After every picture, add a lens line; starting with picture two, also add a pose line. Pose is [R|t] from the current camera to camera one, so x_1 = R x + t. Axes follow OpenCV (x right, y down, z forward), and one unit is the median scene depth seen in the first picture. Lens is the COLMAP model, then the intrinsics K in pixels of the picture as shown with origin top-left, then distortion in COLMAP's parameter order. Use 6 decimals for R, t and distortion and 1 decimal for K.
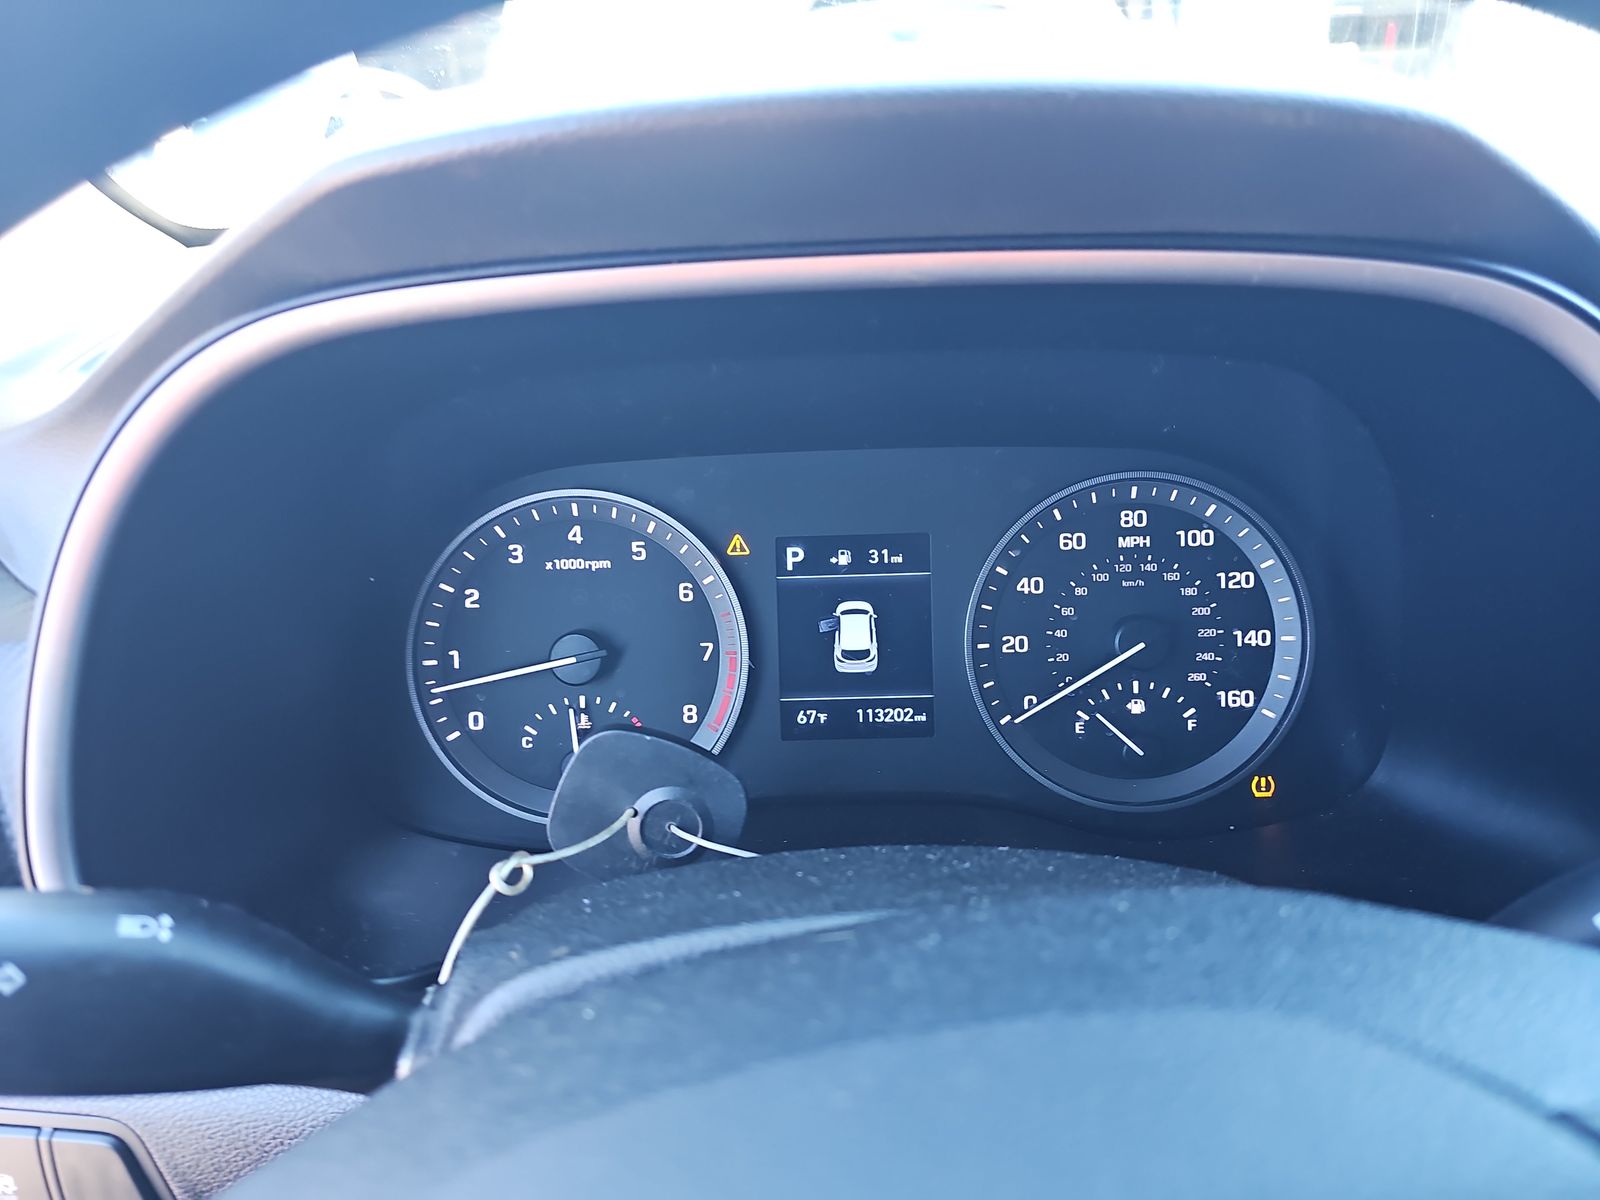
lens RADIAL K [[1056.9, 0, 800.0], [0, 1056.9, 600.0], [0, 0, 1]] dist [0.060643, -0.080557]
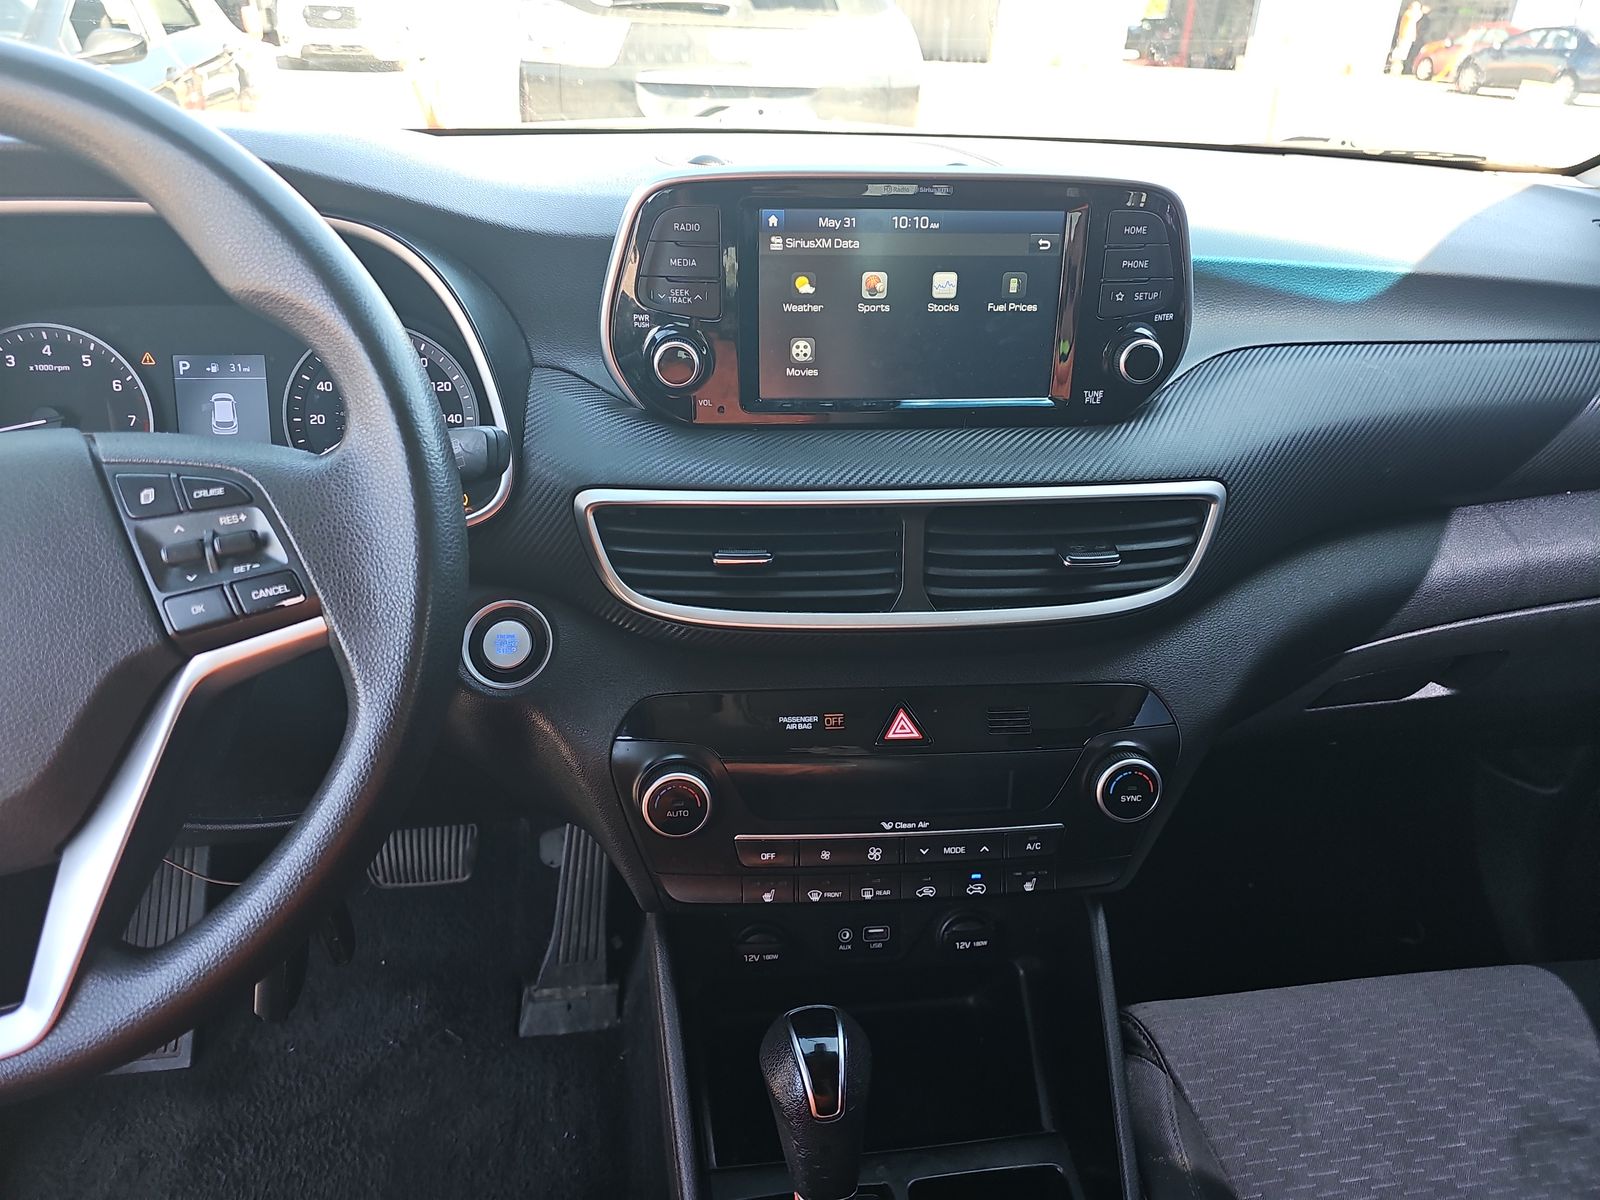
lens RADIAL K [[1056.9, 0, 800.0], [0, 1056.9, 600.0], [0, 0, 1]] dist [0.060643, -0.080557]
pose [[0.990170, -0.003306, 0.139828, 0.760579], [-0.007377, 0.997095, 0.075812, 0.203807], [-0.139672, -0.076099, 0.987269, -0.920491]]
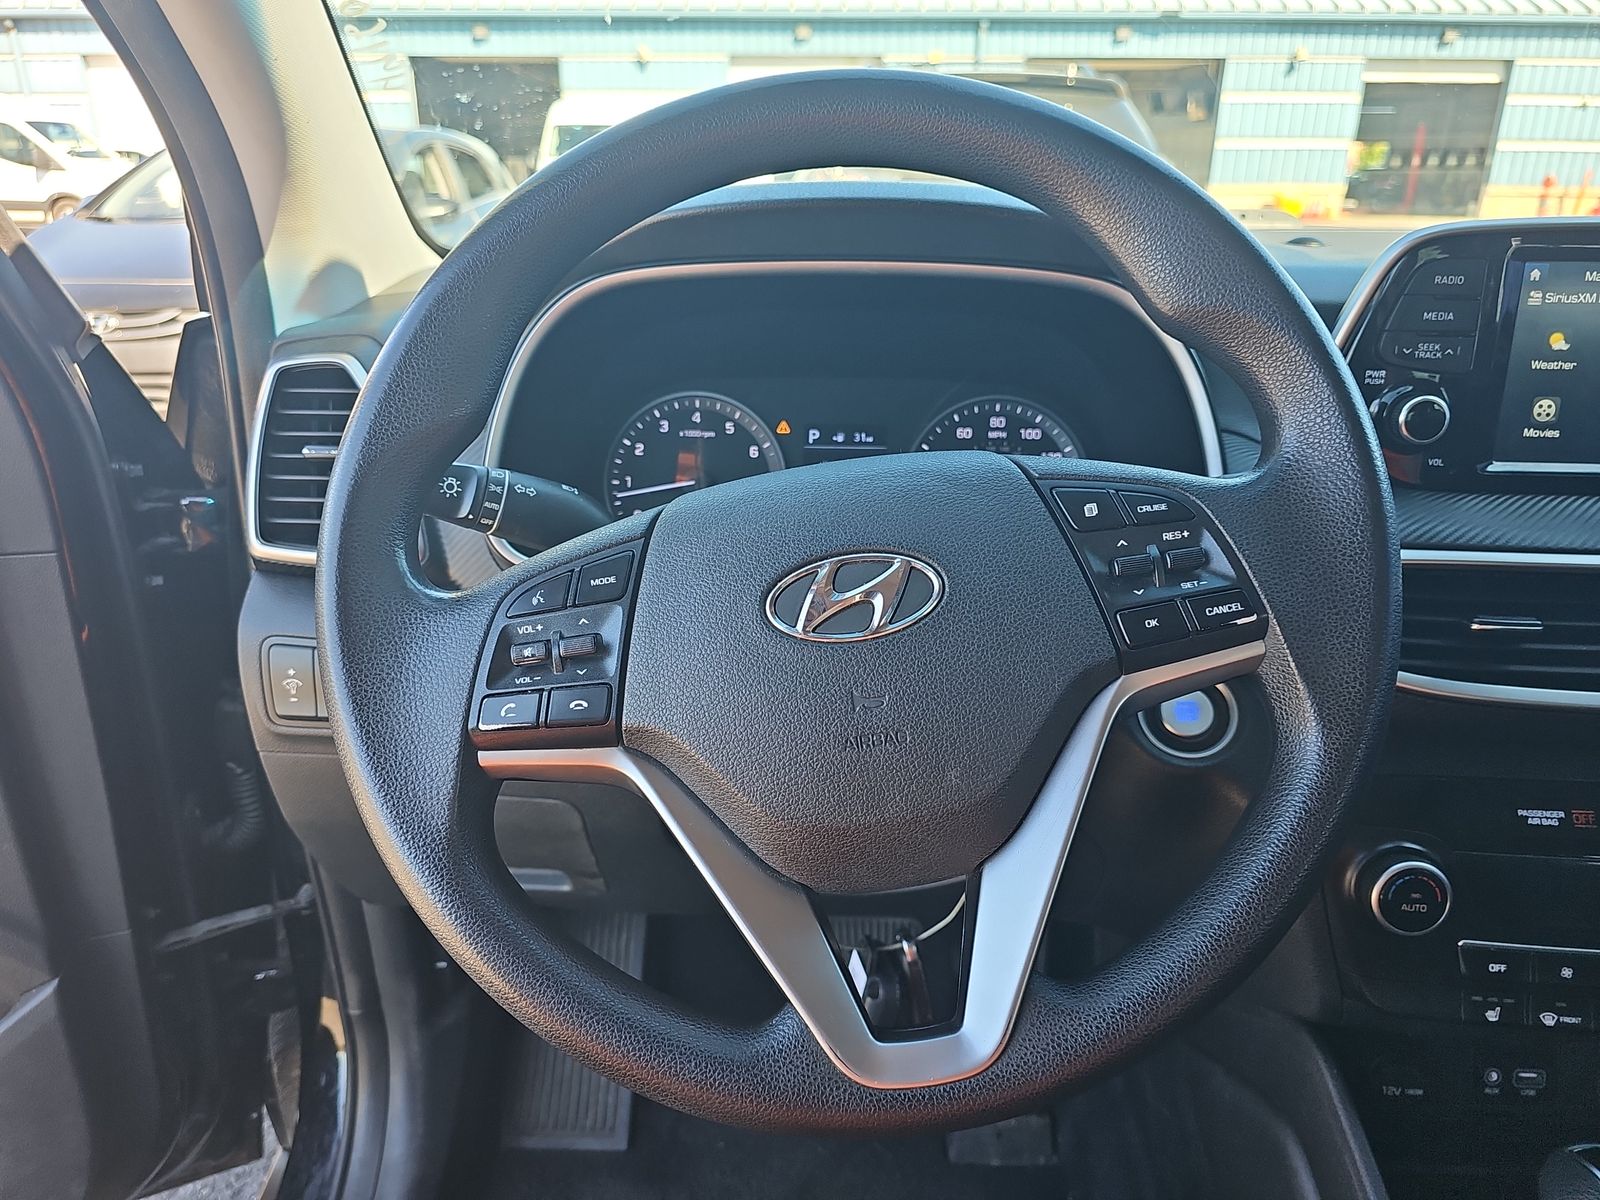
lens RADIAL K [[1056.9, 0, 800.0], [0, 1056.9, 600.0], [0, 0, 1]] dist [0.060643, -0.080557]
pose [[0.998086, 0.052435, -0.032792, 0.046621], [-0.053948, 0.997432, -0.047103, 0.335460], [0.030238, 0.048782, 0.998352, -0.833372]]
